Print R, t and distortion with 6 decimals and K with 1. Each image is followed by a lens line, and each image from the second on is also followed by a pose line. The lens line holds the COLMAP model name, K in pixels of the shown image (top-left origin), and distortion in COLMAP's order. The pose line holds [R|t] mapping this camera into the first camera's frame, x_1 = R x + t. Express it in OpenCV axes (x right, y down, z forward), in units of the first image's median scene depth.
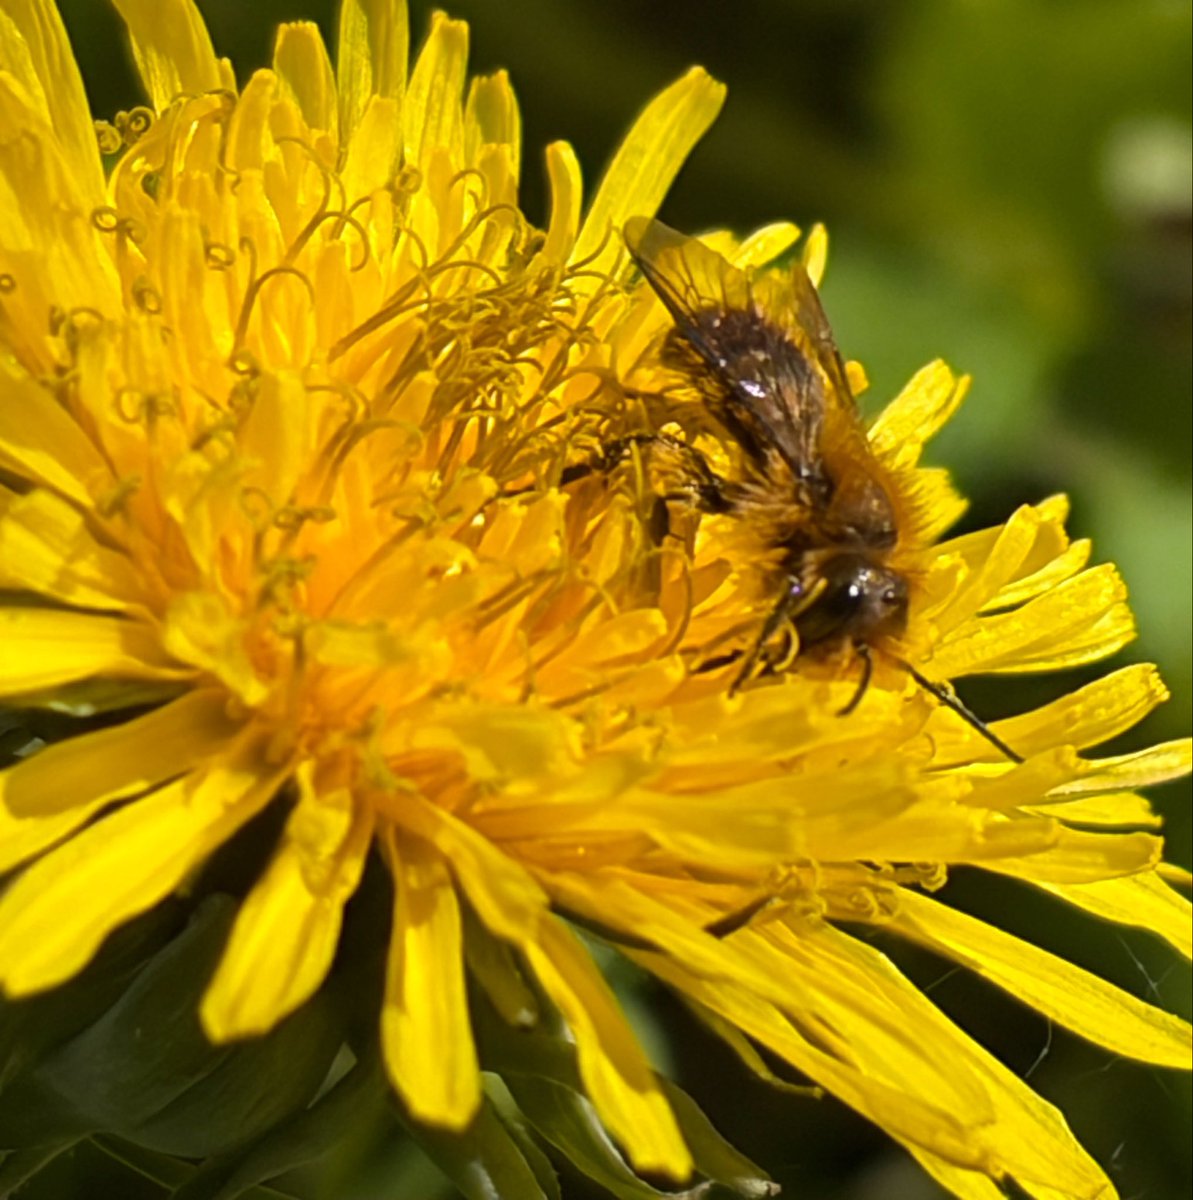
lens RADIAL K [[506.3, 0, 596.5], [0, 506.3, 600.0], [0, 0, 1]] dist [0.019378, 0.000322]
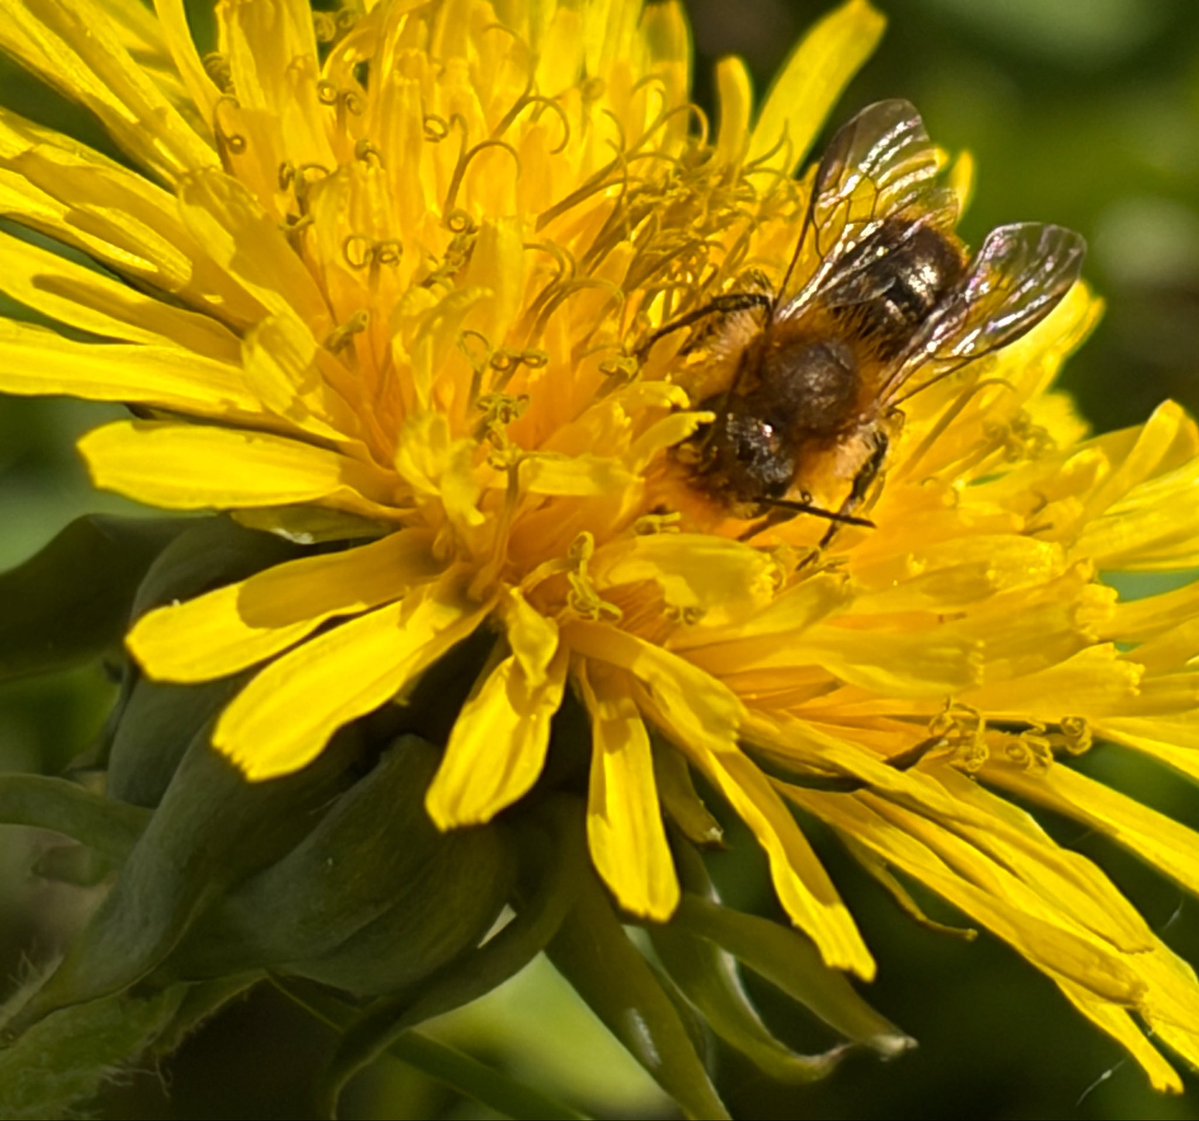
lens RADIAL K [[478.4, 0, 599.4], [0, 478.4, 671.2], [0, 0, 1]] dist [0.021771, -0.000780]
pose [[0.999536, 0.028014, 0.011918, -0.373515], [-0.027776, 0.999420, -0.019712, 0.470972], [-0.012464, 0.019372, 0.999735, 0.001505]]
